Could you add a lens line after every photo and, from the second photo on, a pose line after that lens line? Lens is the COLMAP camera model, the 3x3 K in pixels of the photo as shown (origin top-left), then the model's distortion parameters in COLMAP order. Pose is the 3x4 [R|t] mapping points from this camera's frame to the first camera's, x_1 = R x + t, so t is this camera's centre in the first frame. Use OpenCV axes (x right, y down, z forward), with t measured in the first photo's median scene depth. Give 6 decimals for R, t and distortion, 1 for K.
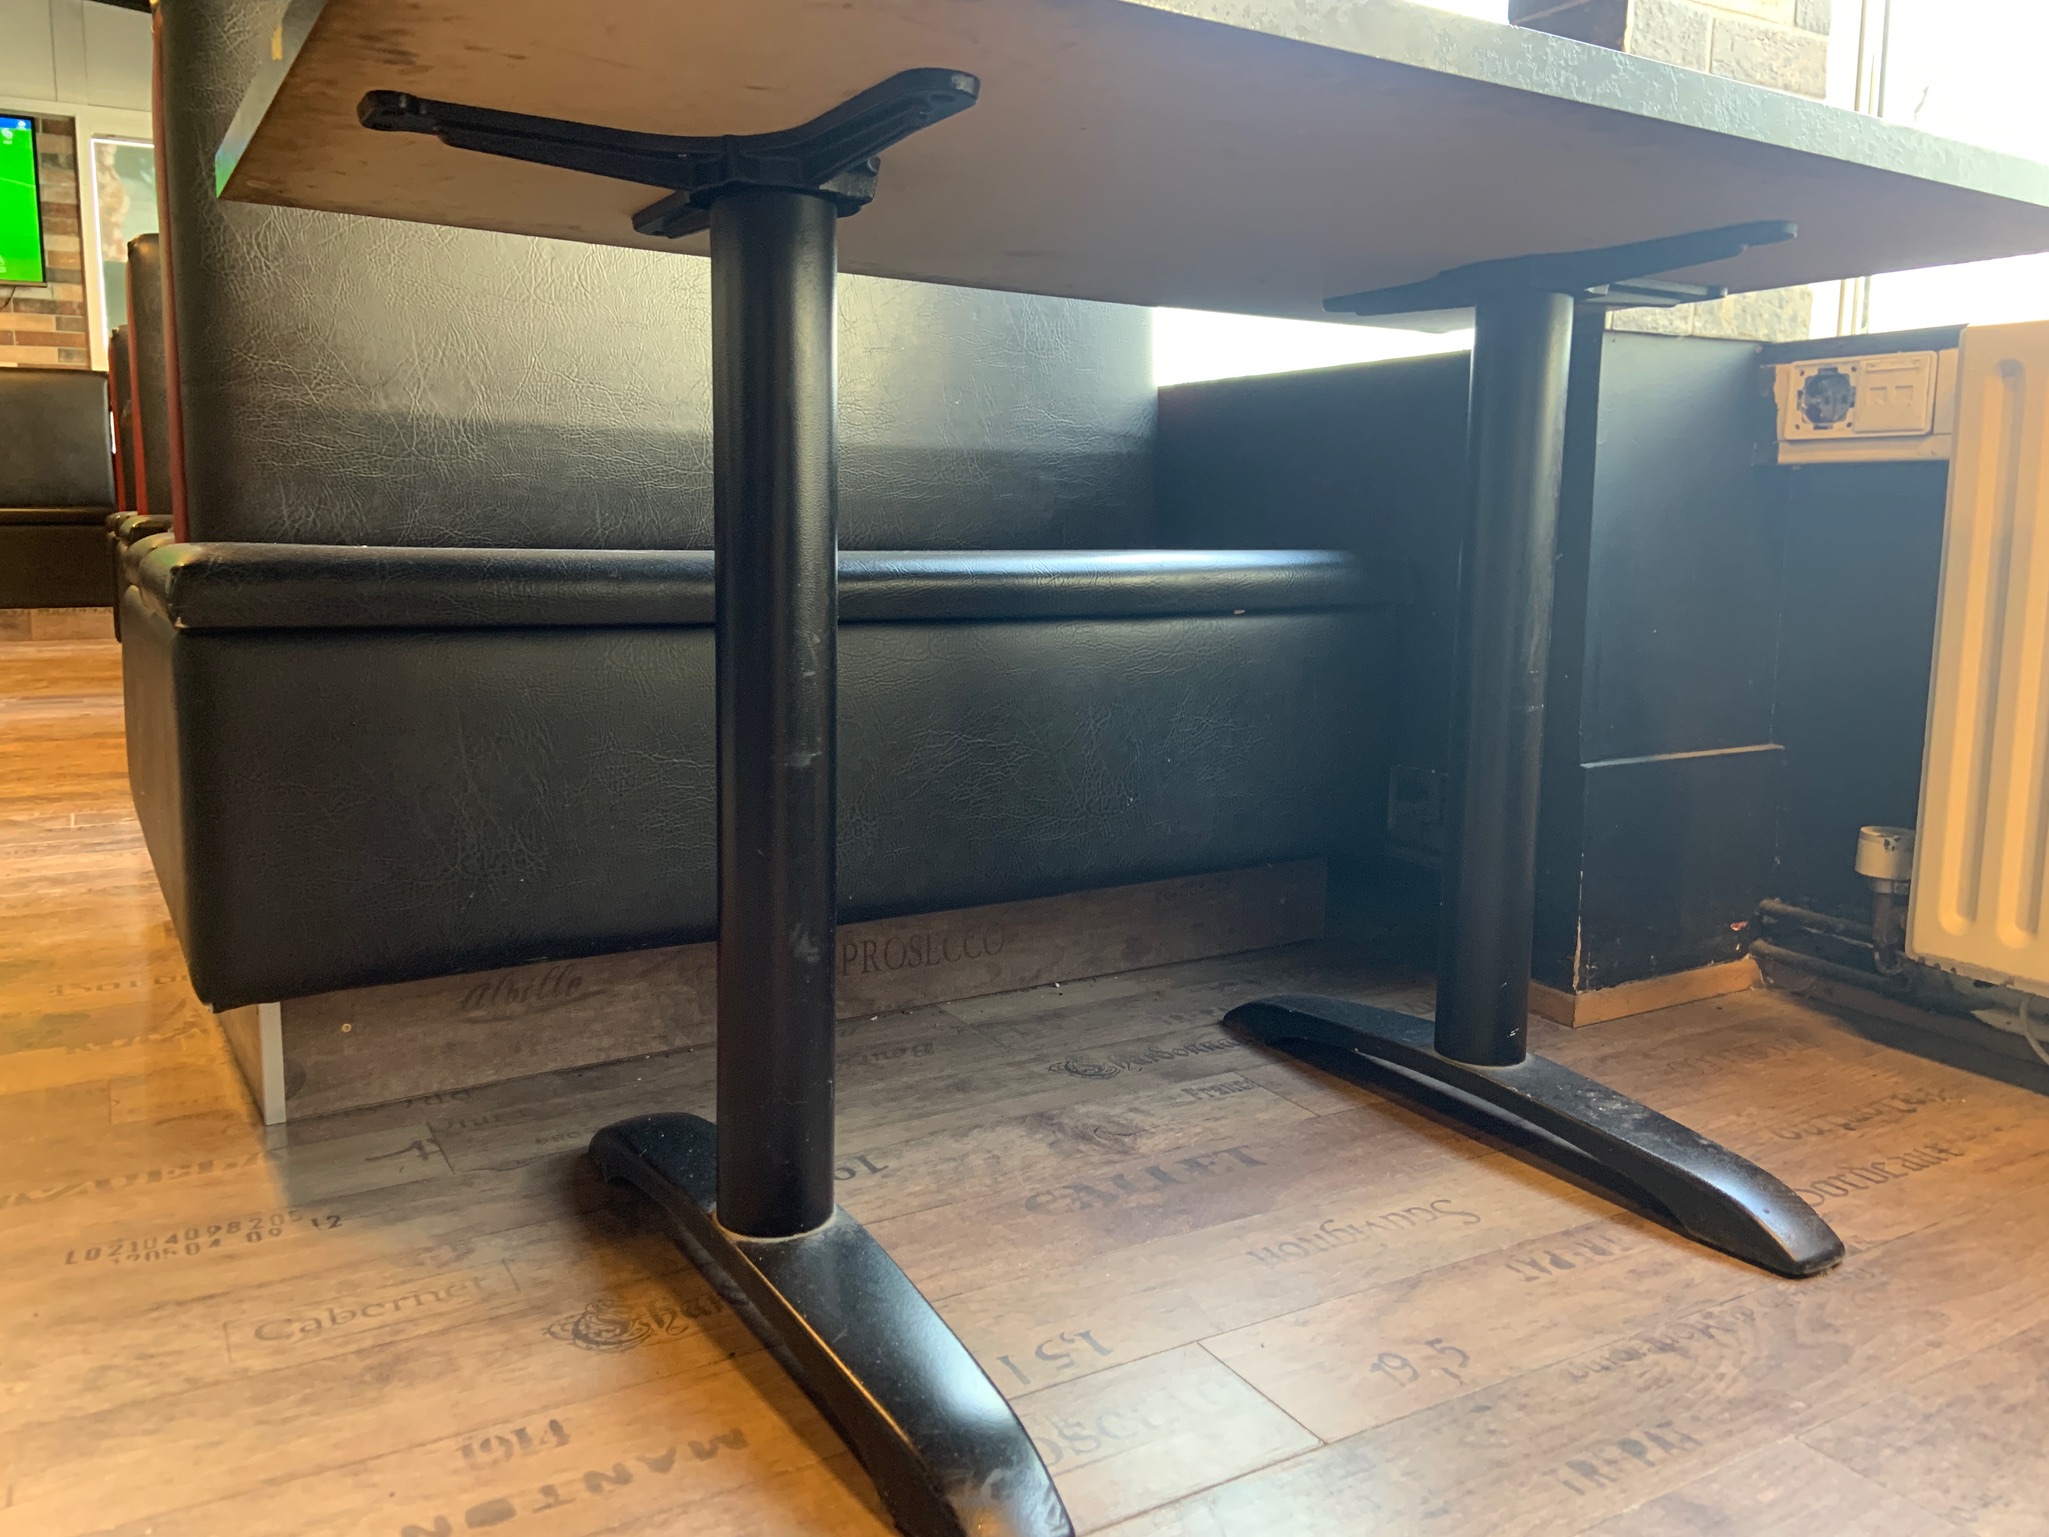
lens RADIAL K [[1540.6, 0, 1010.6], [0, 1540.6, 728.8], [0, 0, 1]] dist [0.116625, -0.143607]
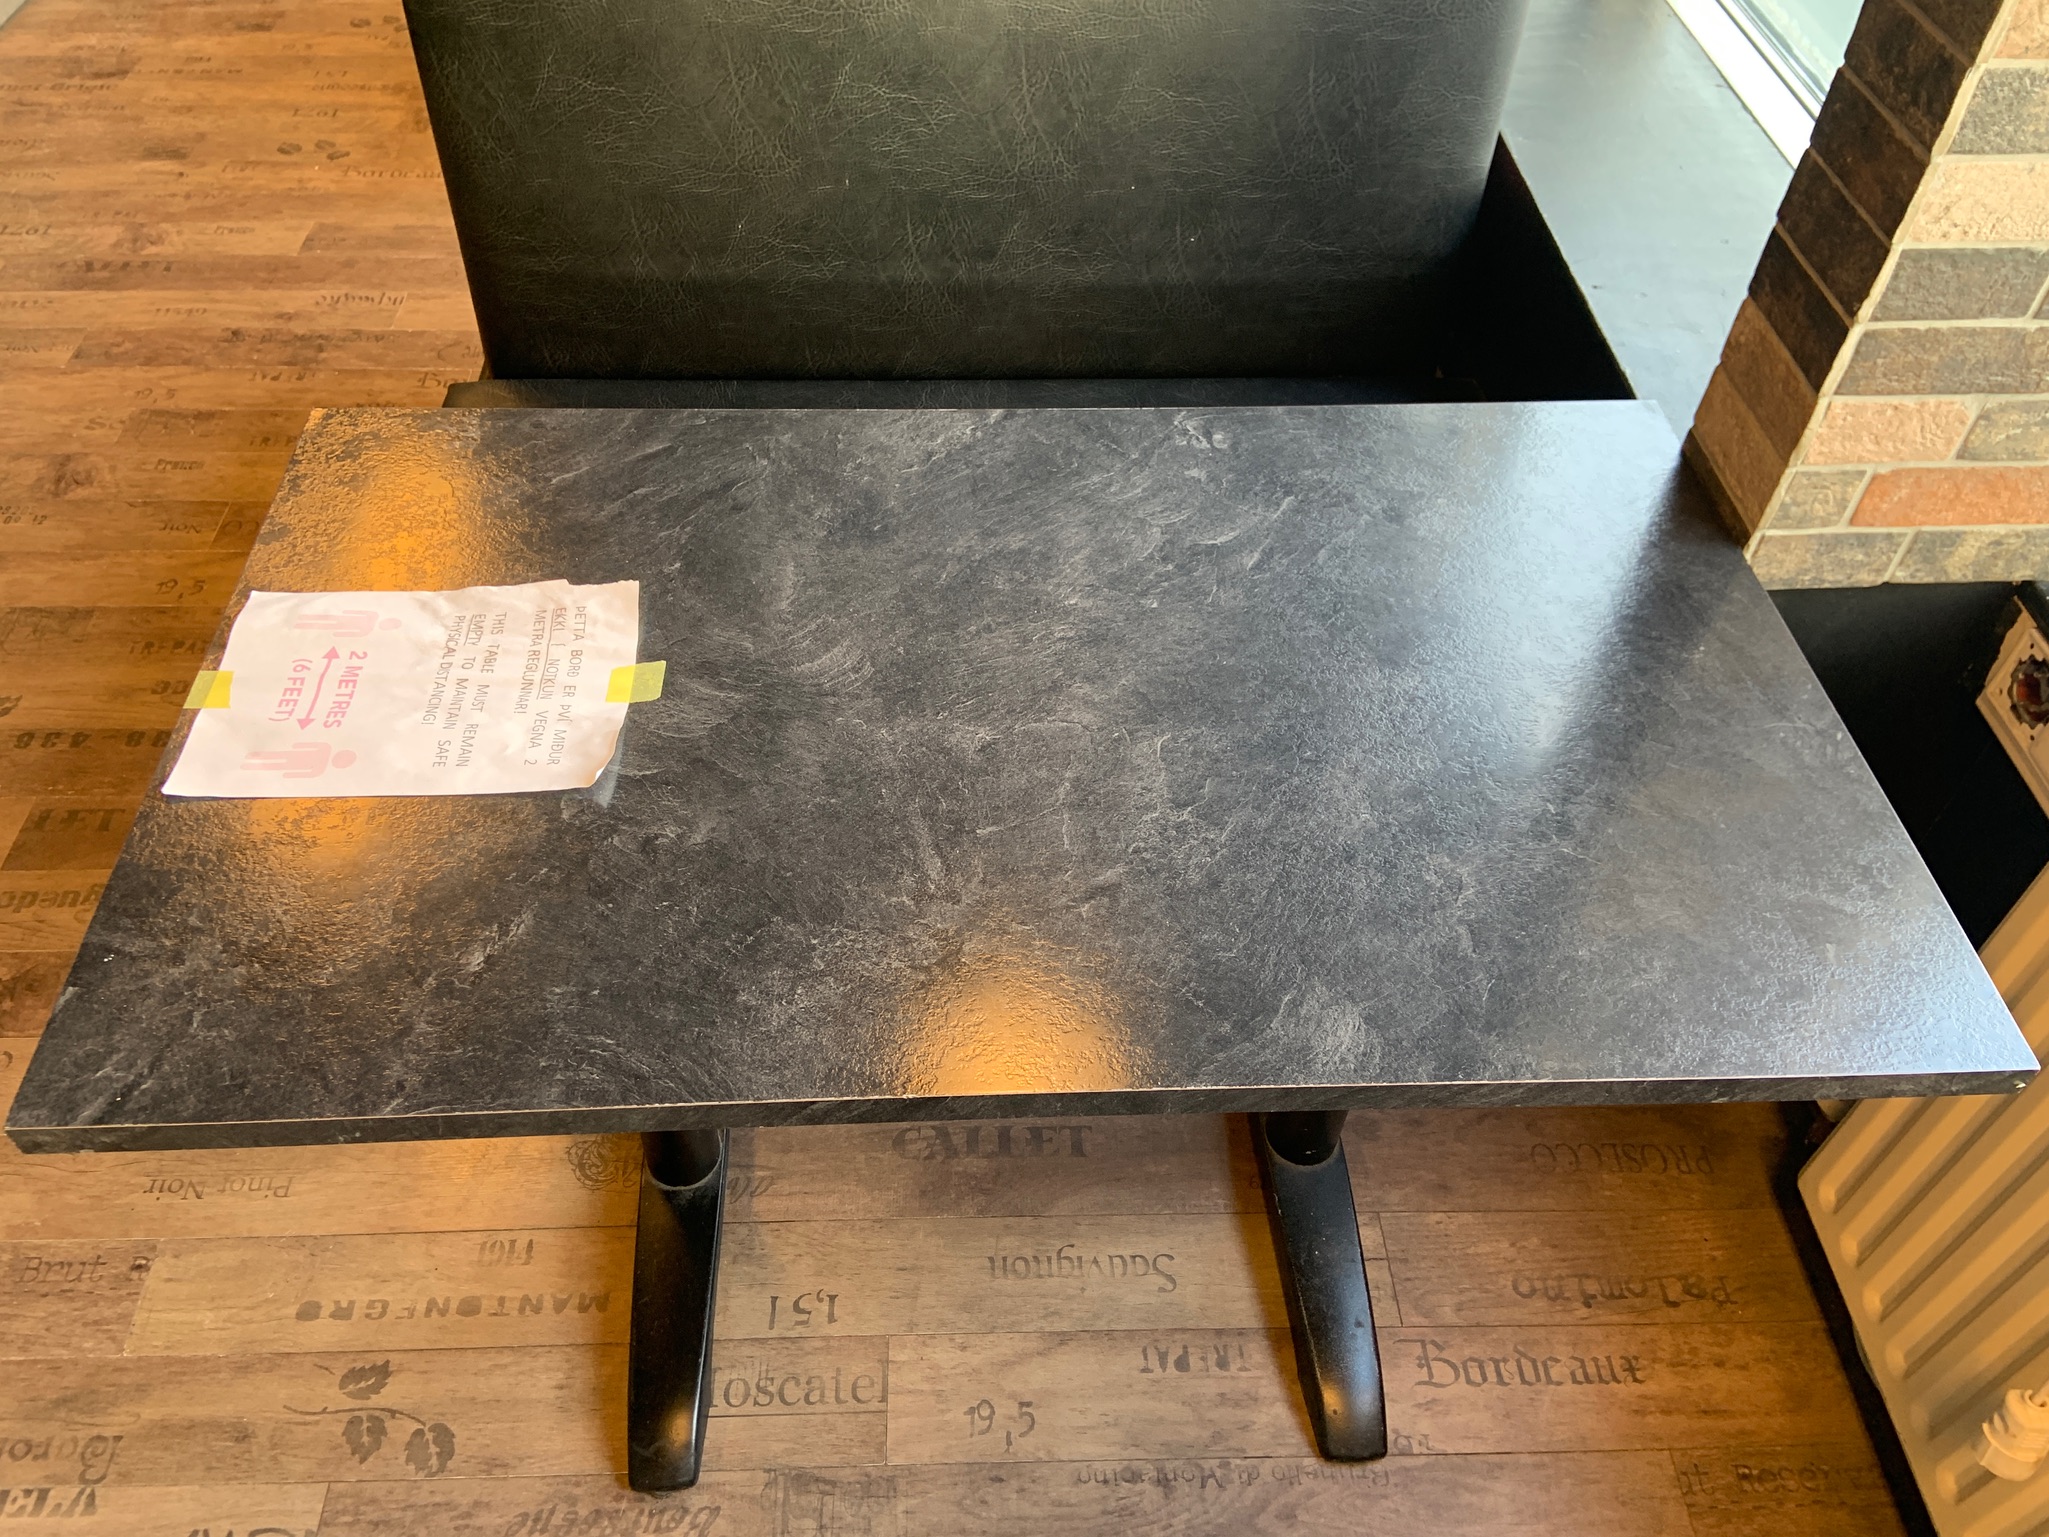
lens RADIAL K [[1540.6, 0, 1002.9], [0, 1540.6, 734.4], [0, 0, 1]] dist [0.116625, -0.143607]
pose [[0.880688, 0.350356, -0.318809, 0.414725], [-0.074860, 0.767505, 0.636657, -0.887406], [0.467744, -0.536830, 0.702160, 0.214679]]
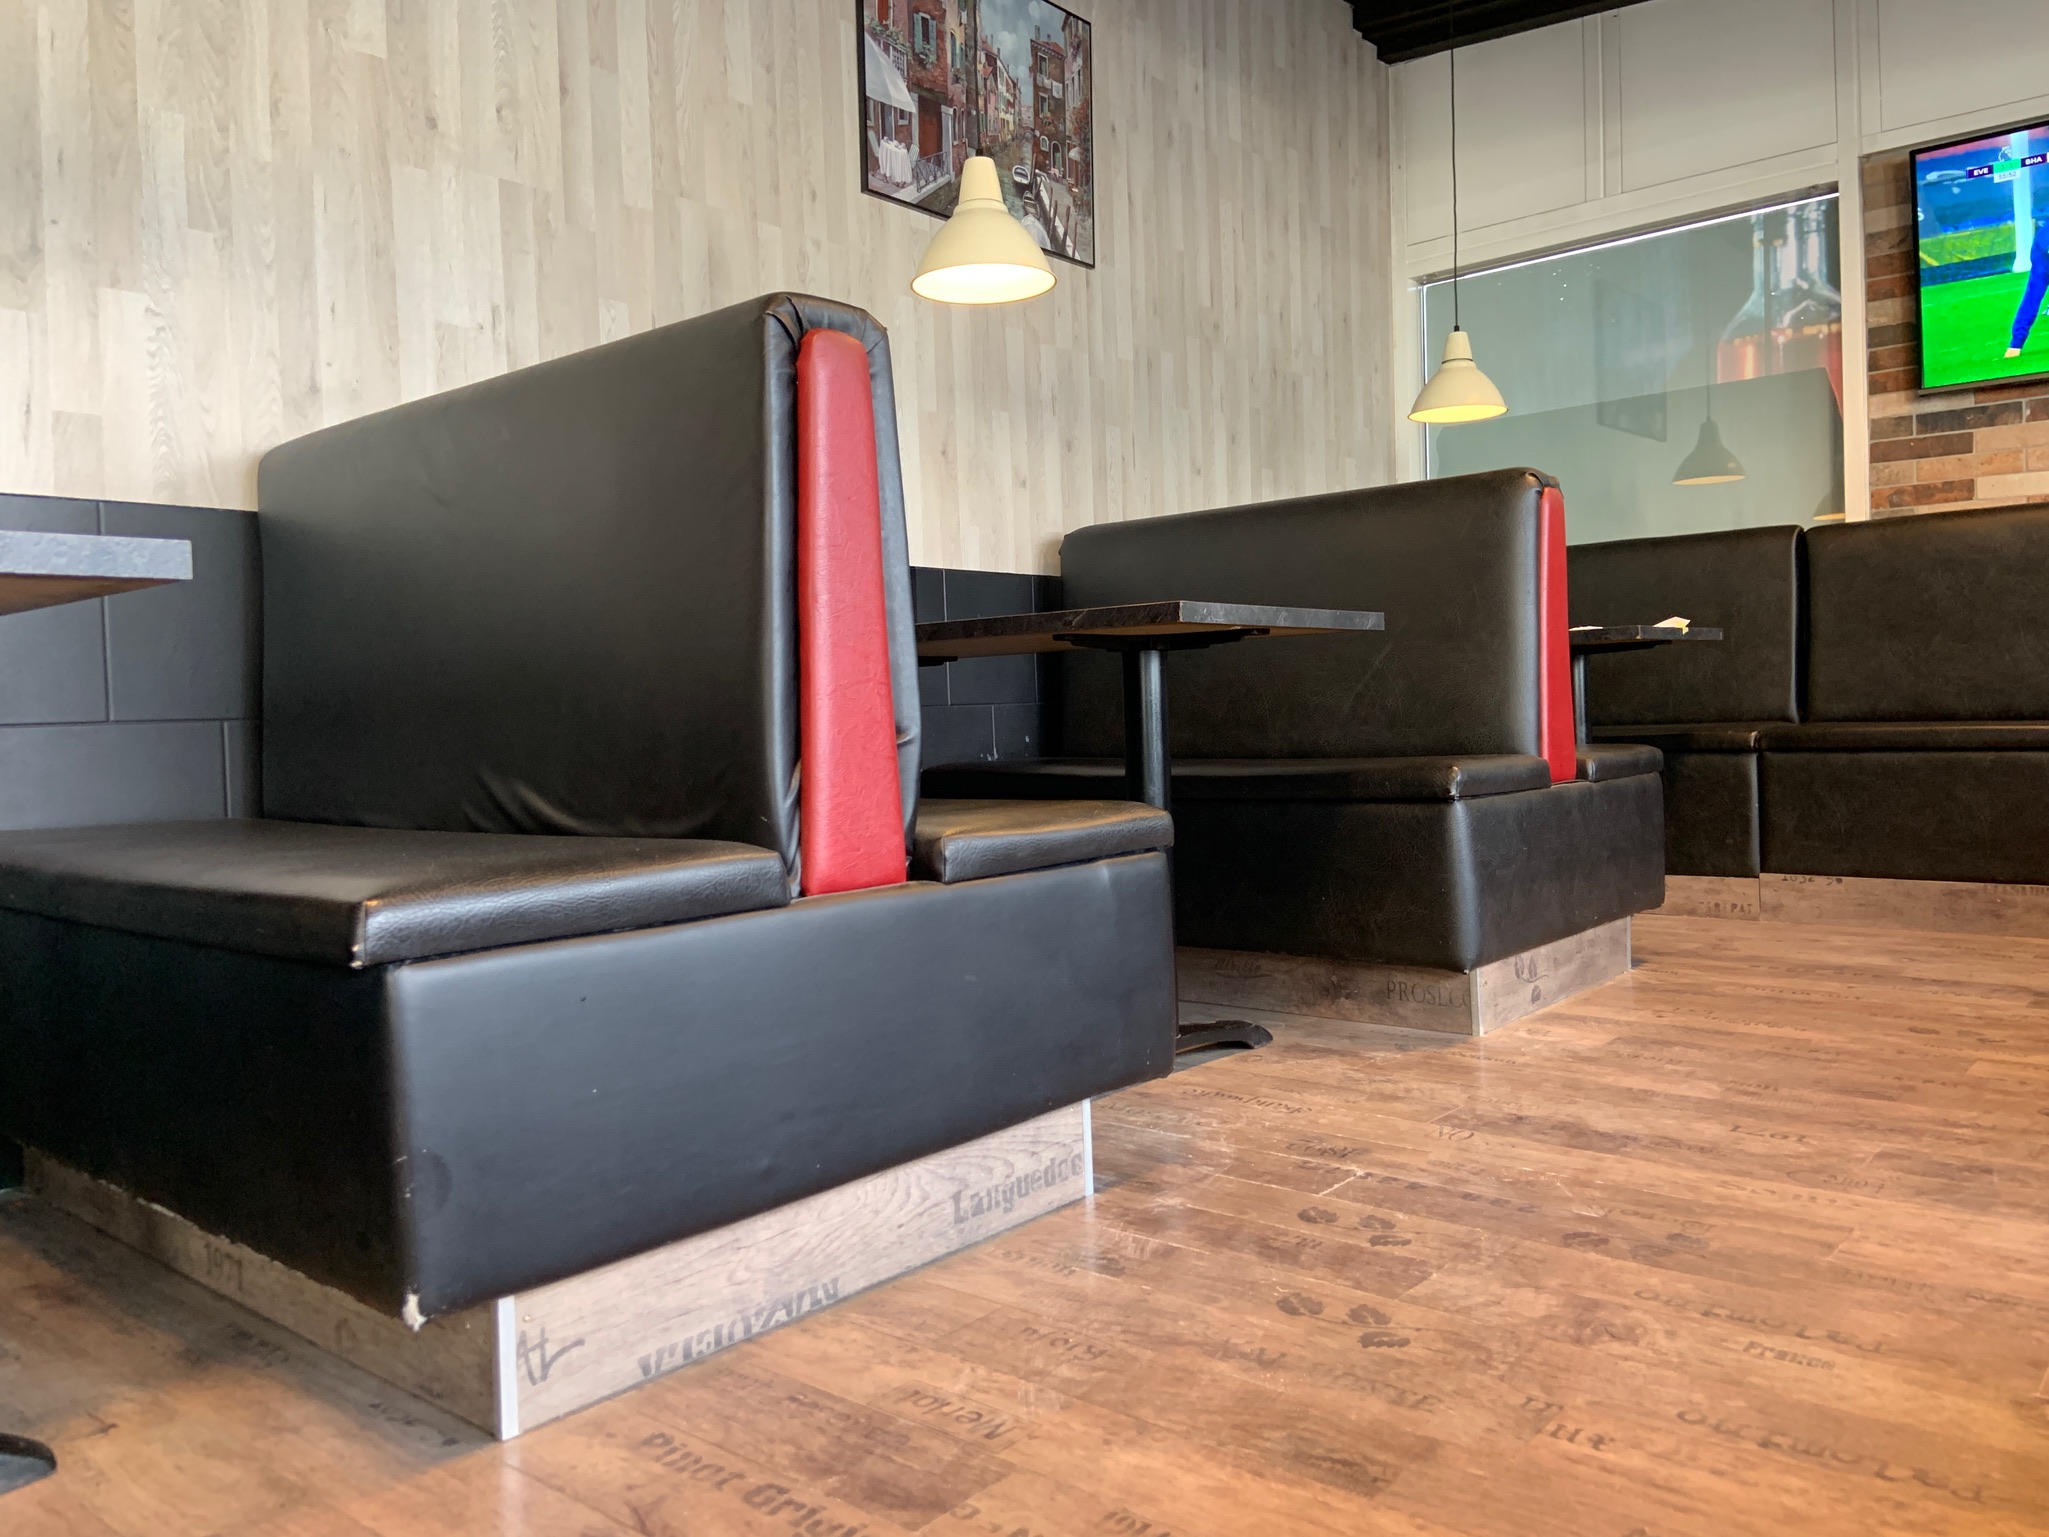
lens RADIAL K [[1540.6, 0, 1013.5], [0, 1540.6, 736.5], [0, 0, 1]] dist [0.116625, -0.143607]
pose [[0.333687, -0.000293, -0.942684, -1.343036], [-0.097137, 0.994666, -0.034693, -0.331389], [0.937666, 0.103146, 0.331879, 1.765049]]
